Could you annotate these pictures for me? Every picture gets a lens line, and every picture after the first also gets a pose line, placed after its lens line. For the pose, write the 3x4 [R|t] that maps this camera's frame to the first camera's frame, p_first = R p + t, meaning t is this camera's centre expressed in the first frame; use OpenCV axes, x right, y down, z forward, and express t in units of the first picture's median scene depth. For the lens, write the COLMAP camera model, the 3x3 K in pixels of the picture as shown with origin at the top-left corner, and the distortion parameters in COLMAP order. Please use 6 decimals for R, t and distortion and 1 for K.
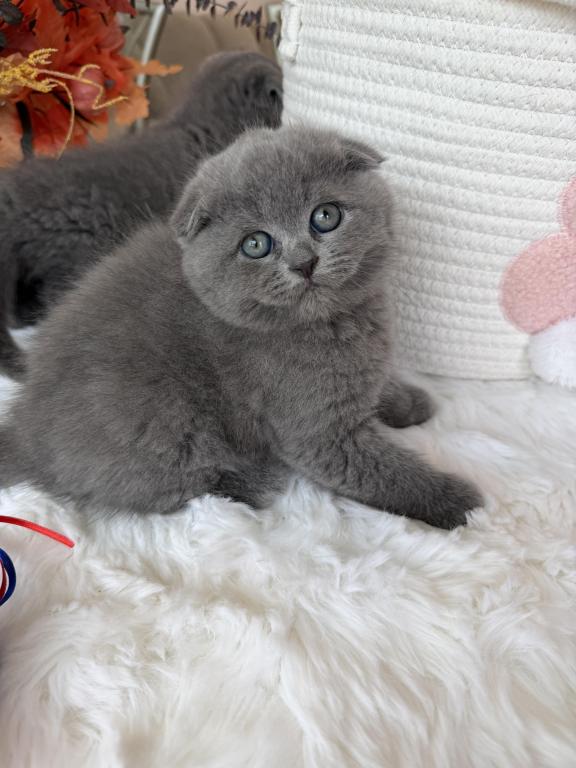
lens RADIAL K [[548.1, 0, 272.1], [0, 548.1, 384.8], [0, 0, 1]] dist [-0.033767, -0.007163]
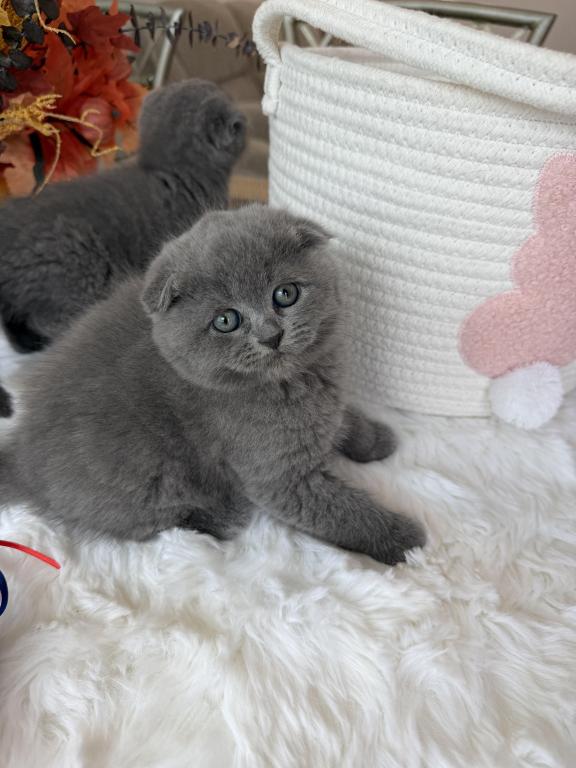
lens RADIAL K [[548.1, 0, 272.1], [0, 548.1, 384.8], [0, 0, 1]] dist [-0.033767, -0.007163]
pose [[0.998547, 0.023534, -0.048470, 0.126565], [-0.021808, 0.999119, 0.035843, -0.137589], [0.049271, -0.034733, 0.998181, -0.111901]]
